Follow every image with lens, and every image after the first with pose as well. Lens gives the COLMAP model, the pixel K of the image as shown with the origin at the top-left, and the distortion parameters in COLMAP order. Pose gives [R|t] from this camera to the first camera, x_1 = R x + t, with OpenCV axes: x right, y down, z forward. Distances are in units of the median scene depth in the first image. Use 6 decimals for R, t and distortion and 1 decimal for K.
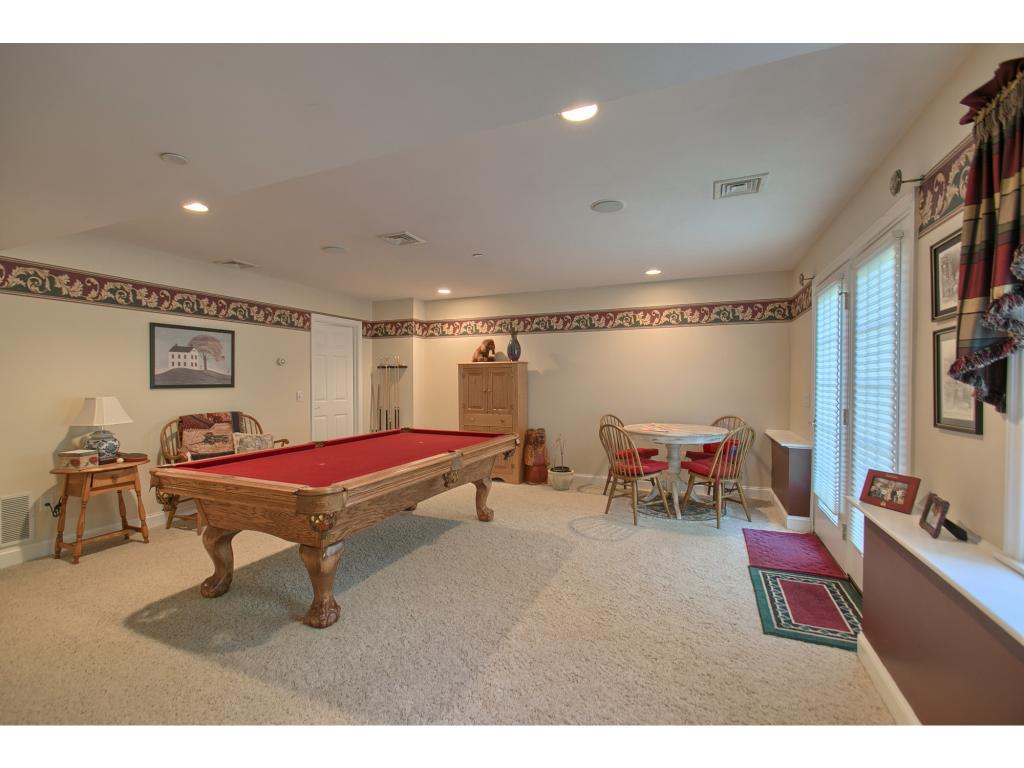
lens RADIAL K [[456.6, 0, 507.7], [0, 456.6, 384.0], [0, 0, 1]] dist [-0.018440, 0.010548]
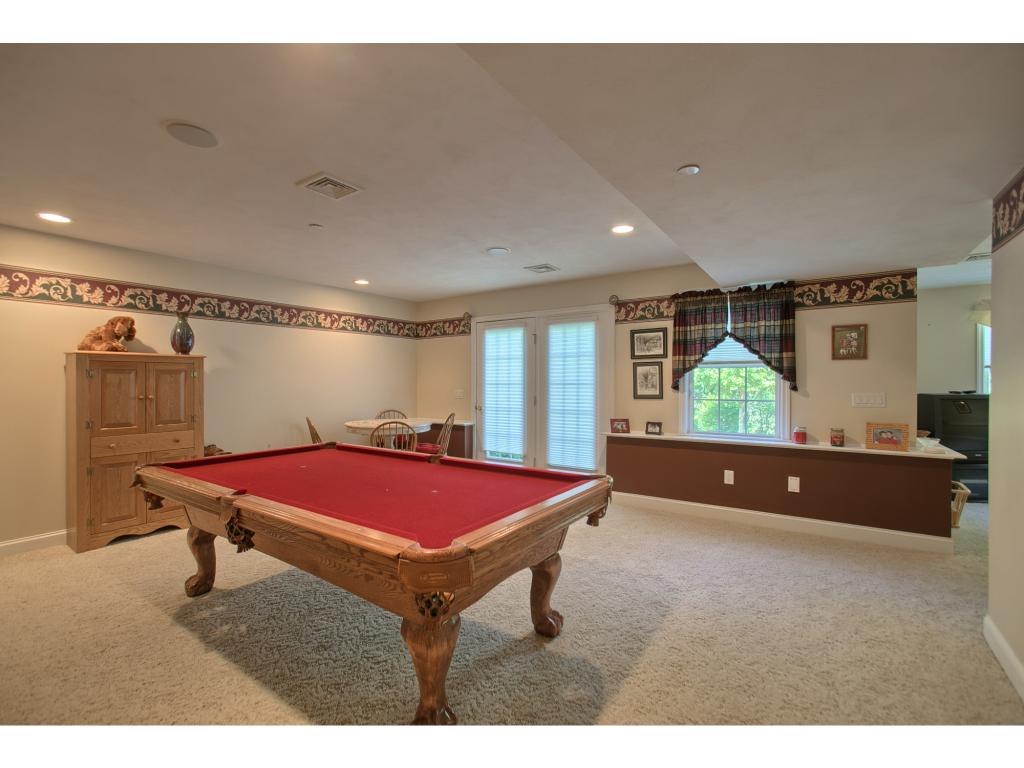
lens RADIAL K [[456.6, 0, 507.7], [0, 456.6, 384.0], [0, 0, 1]] dist [-0.018440, 0.010548]
pose [[0.201440, -0.006025, 0.979482, -0.619120], [0.009857, 0.999943, 0.004124, -0.002520], [-0.979451, 0.008824, 0.201487, 0.399936]]
